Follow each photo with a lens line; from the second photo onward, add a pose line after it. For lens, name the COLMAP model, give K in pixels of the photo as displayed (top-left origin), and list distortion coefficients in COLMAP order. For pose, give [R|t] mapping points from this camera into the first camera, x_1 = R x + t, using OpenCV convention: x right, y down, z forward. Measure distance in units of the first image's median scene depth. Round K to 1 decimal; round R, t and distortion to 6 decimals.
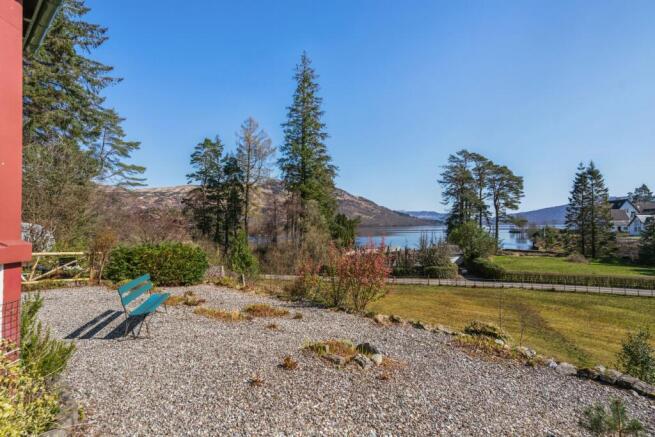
lens RADIAL K [[311.7, 0, 324.8], [0, 311.7, 222.2], [0, 0, 1]] dist [0.014865, 0.000612]
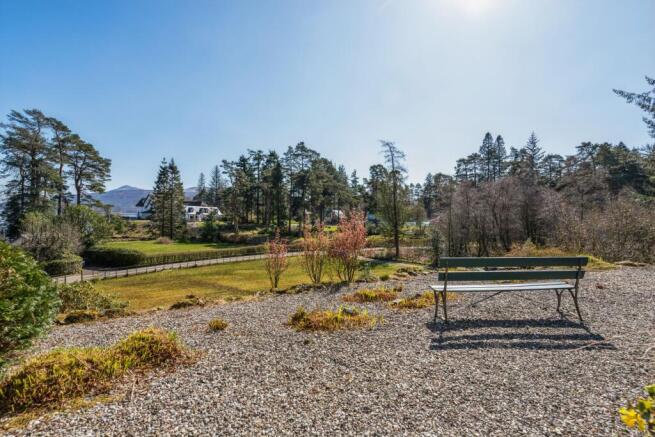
lens RADIAL K [[311.7, 0, 324.8], [0, 311.7, 222.2], [0, 0, 1]] dist [0.014865, 0.000612]
pose [[0.296671, -0.003371, 0.954974, -0.106746], [-0.036828, 0.999210, 0.014968, 0.008396], [-0.954269, -0.039610, 0.296312, 0.092866]]
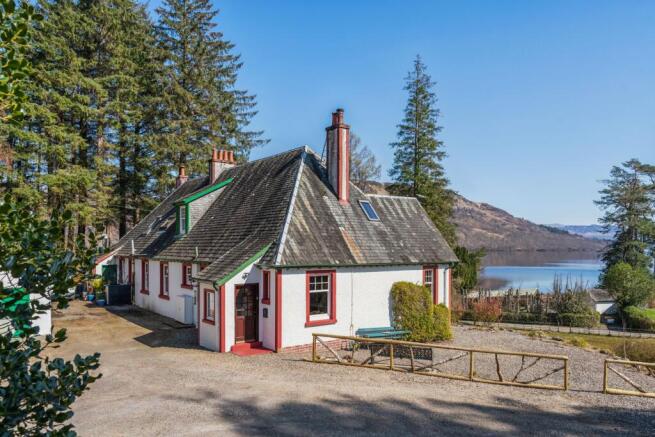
lens RADIAL K [[463.1, 0, 316.1], [0, 463.1, 255.7], [0, 0, 1]] dist [-0.002519, 0.000986]
pose [[0.972875, 0.013900, -0.230913, -0.035832], [-0.007144, 0.999522, 0.030069, -0.037259], [0.231220, -0.027603, 0.972510, -0.286070]]
